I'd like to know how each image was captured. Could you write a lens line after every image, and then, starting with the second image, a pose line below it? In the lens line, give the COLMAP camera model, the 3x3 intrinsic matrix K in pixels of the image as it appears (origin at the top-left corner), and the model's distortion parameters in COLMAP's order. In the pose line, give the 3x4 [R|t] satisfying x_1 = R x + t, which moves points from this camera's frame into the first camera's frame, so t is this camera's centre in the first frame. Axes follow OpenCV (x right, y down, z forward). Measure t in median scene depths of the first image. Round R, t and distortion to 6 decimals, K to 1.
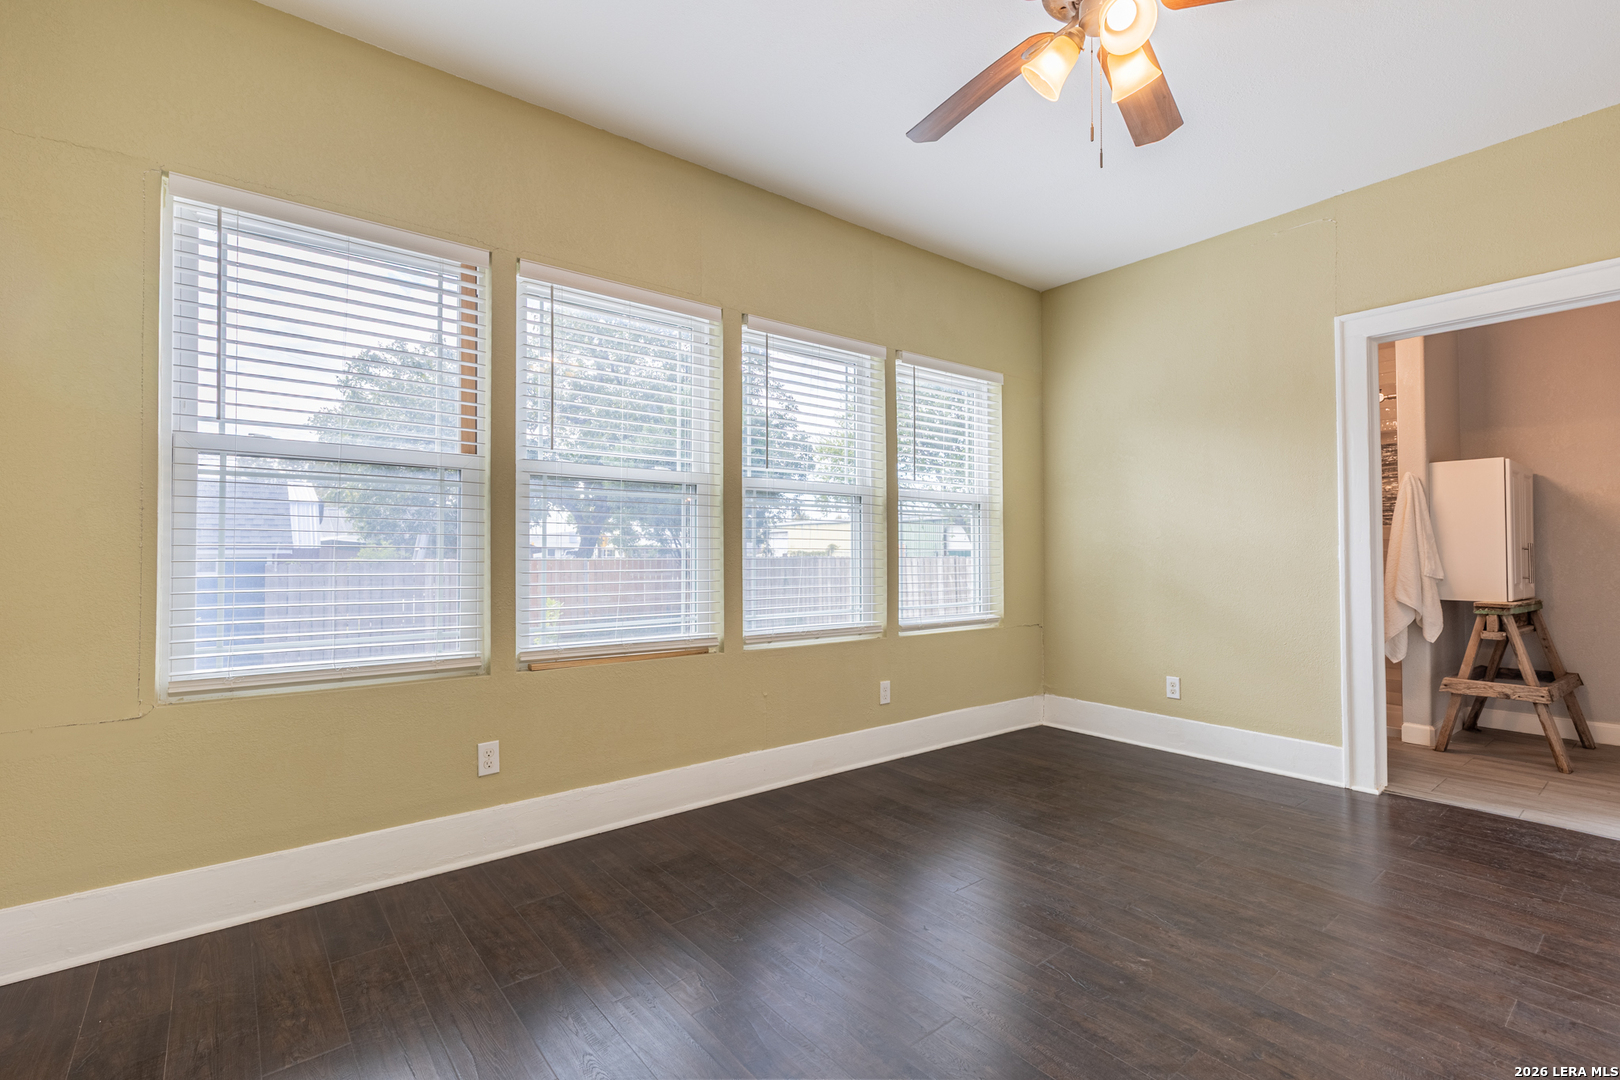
lens RADIAL K [[733.0, 0, 813.8], [0, 733.0, 539.1], [0, 0, 1]] dist [0.003856, 0.000242]
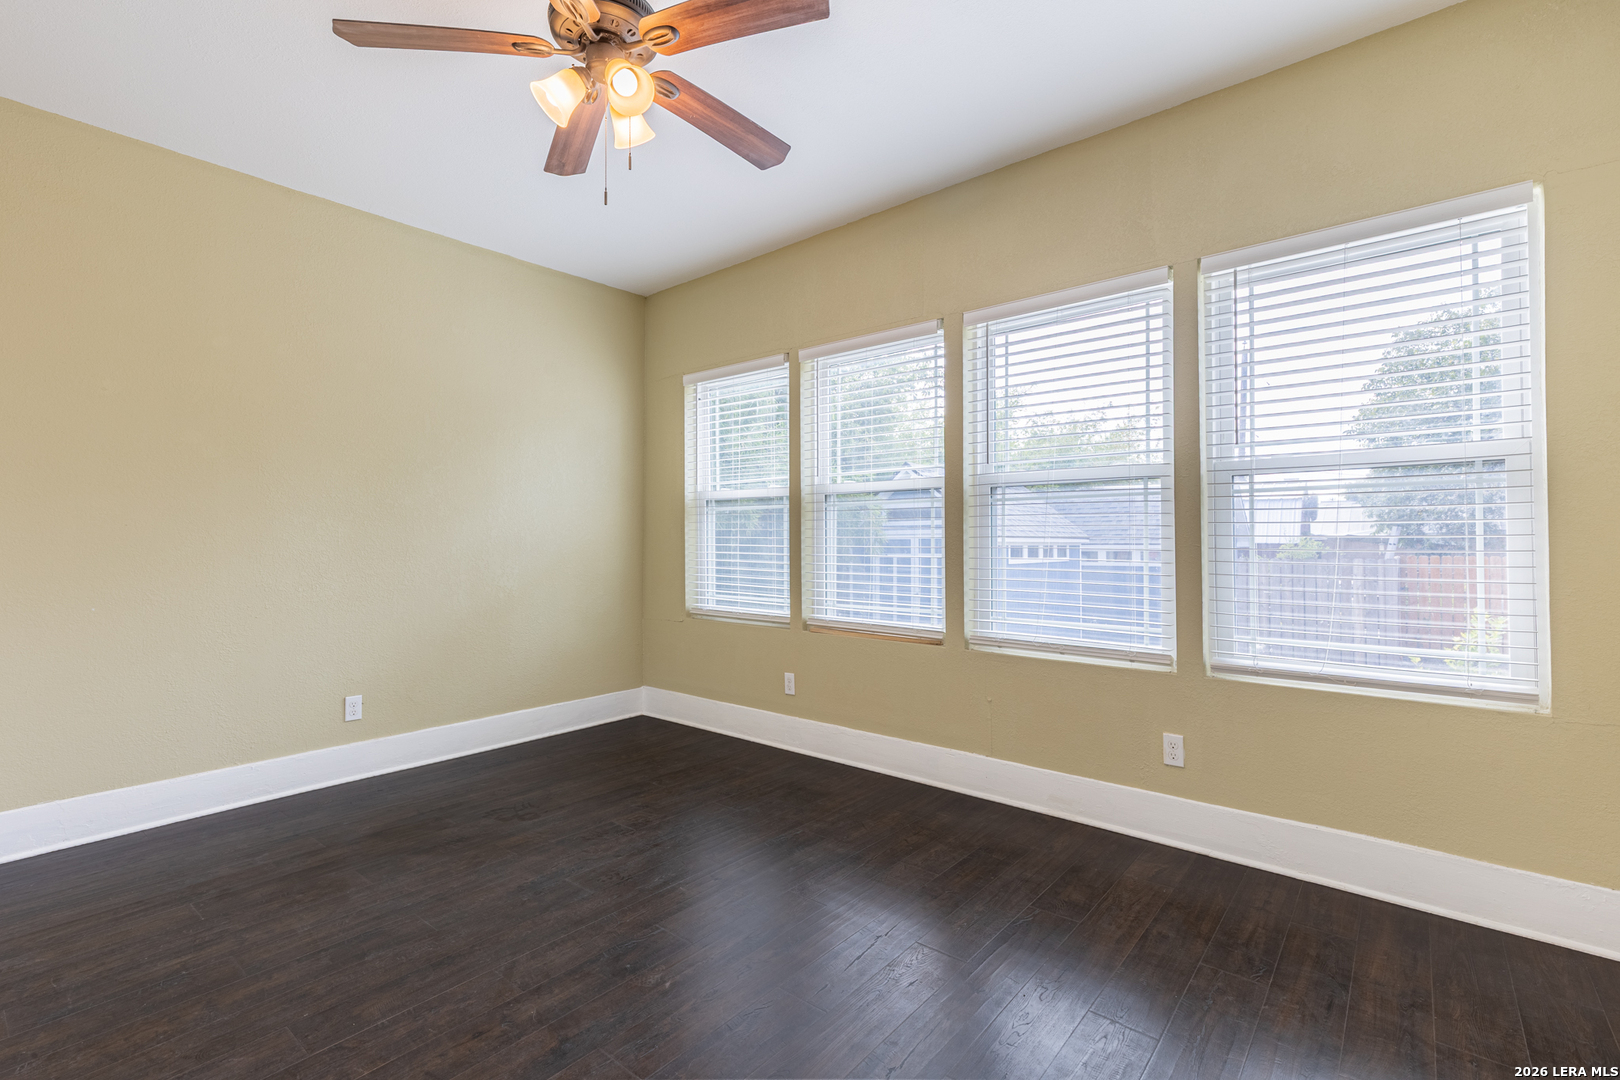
lens RADIAL K [[733.0, 0, 813.8], [0, 733.0, 539.1], [0, 0, 1]] dist [0.003856, 0.000242]
pose [[0.193518, -0.007044, -0.981071, 0.868312], [0.009271, 0.999943, -0.005351, 0.004998], [0.981053, -0.008060, 0.193572, 0.617559]]
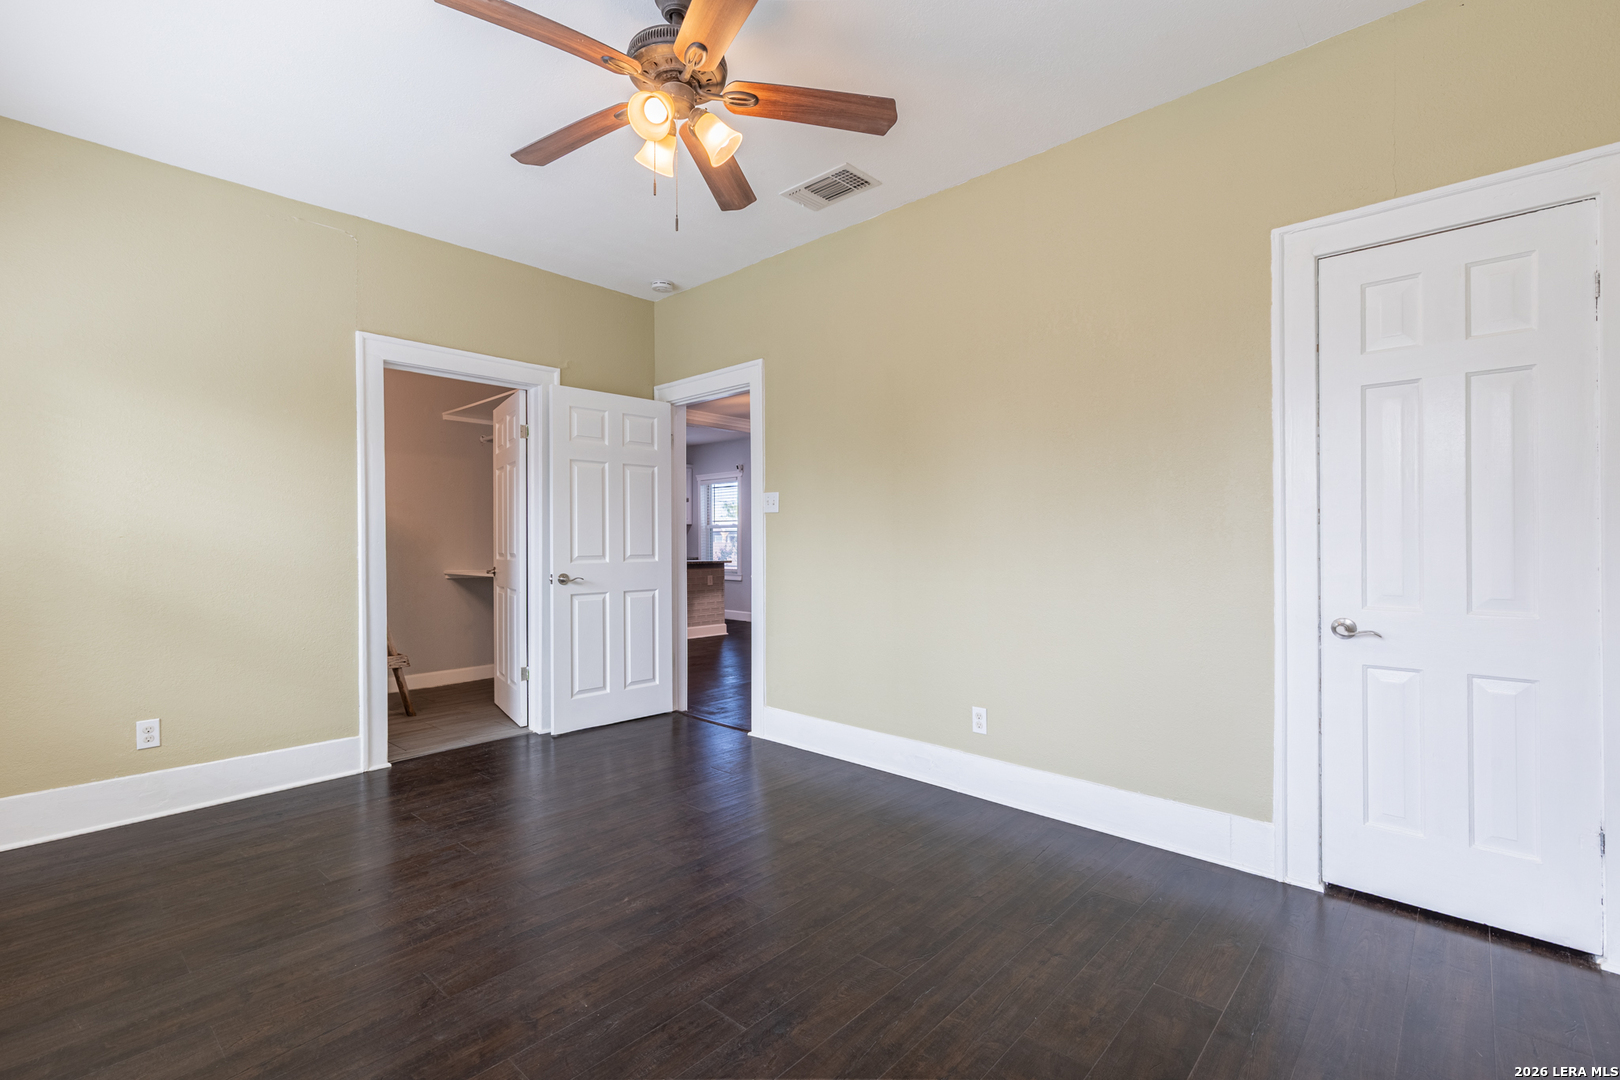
lens RADIAL K [[733.0, 0, 813.8], [0, 733.0, 539.1], [0, 0, 1]] dist [0.003856, 0.000242]
pose [[-0.153343, 0.006555, 0.988151, -0.464723], [-0.004552, 0.999963, -0.007339, 0.002900], [-0.988163, -0.005624, -0.153307, 0.544238]]
